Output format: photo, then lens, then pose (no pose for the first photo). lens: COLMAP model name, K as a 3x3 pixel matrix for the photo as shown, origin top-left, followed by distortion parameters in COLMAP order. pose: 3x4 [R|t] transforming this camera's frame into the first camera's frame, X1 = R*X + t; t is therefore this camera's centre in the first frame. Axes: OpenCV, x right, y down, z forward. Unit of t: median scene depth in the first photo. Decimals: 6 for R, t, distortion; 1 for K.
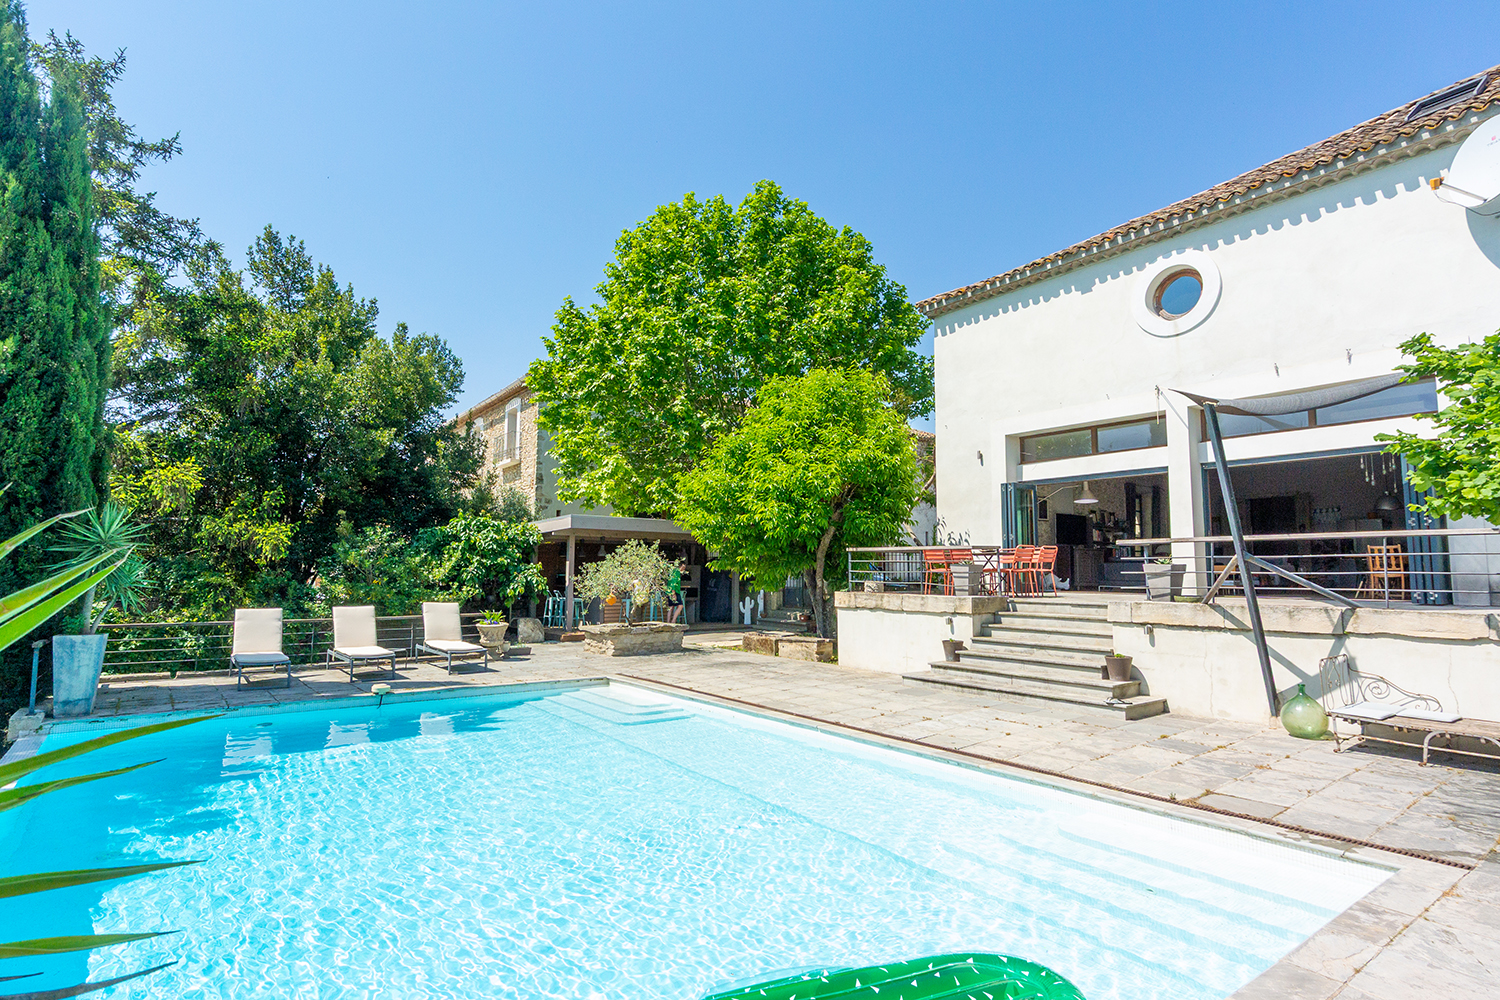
lens RADIAL K [[770.2, 0, 750.0], [0, 770.2, 500.0], [0, 0, 1]] dist [-0.001673, -0.000449]
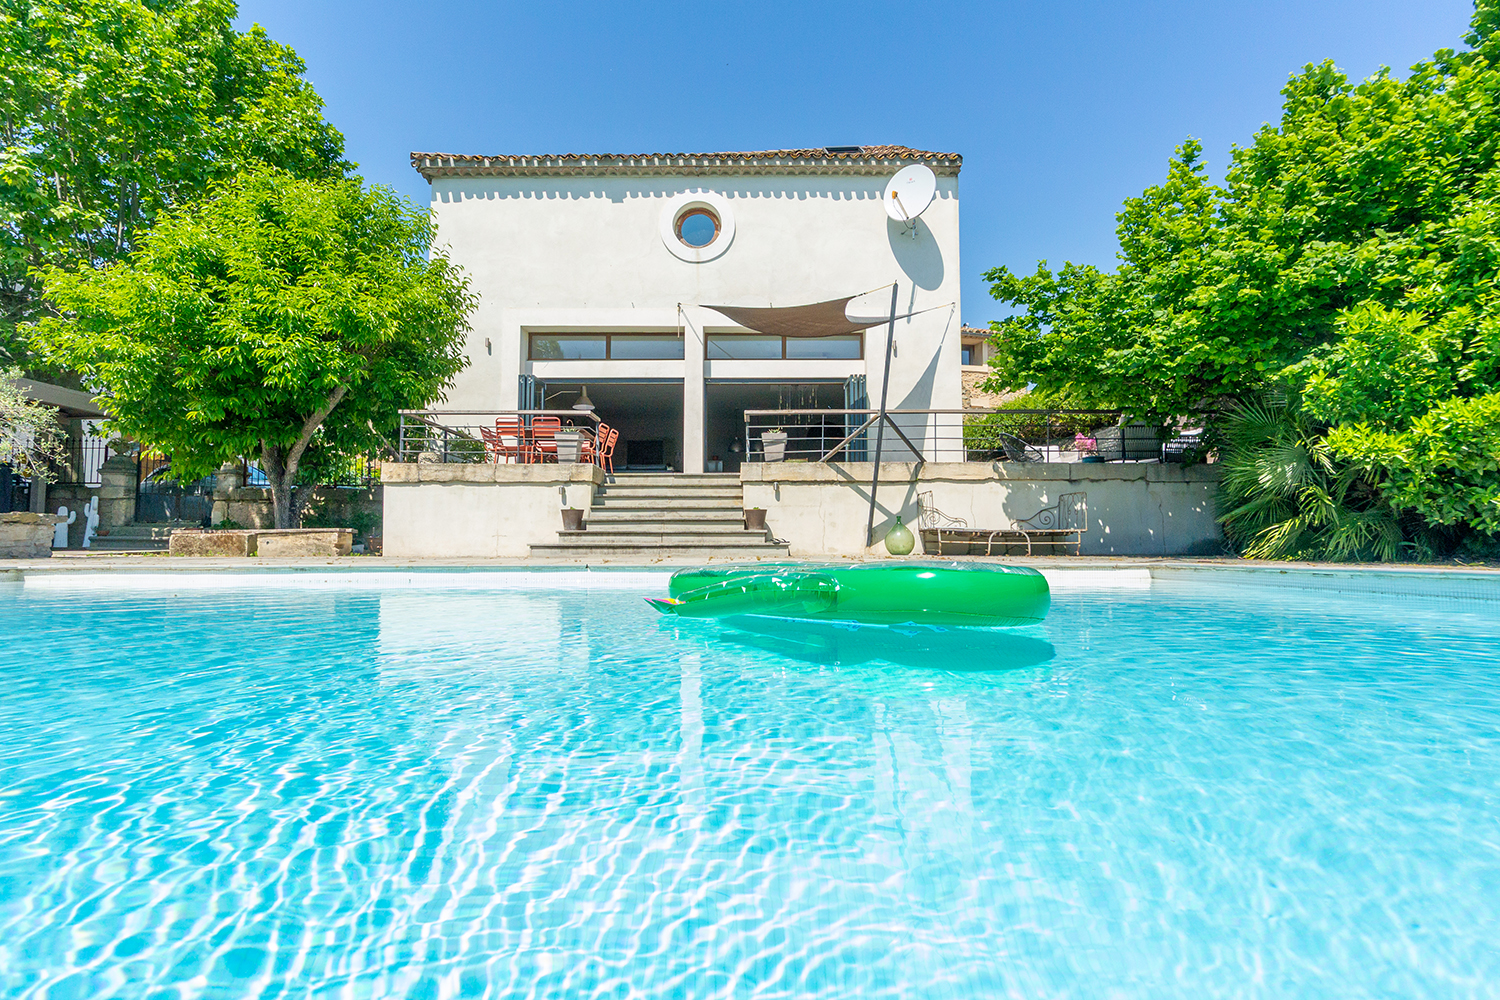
lens RADIAL K [[776.1, 0, 750.0], [0, 776.1, 500.0], [0, 0, 1]] dist [0.018799, 0.000321]
pose [[0.602645, 0.048722, 0.796521, -0.298492], [-0.070403, 0.997489, -0.007748, 0.138903], [-0.794898, -0.051408, 0.604562, 0.226045]]
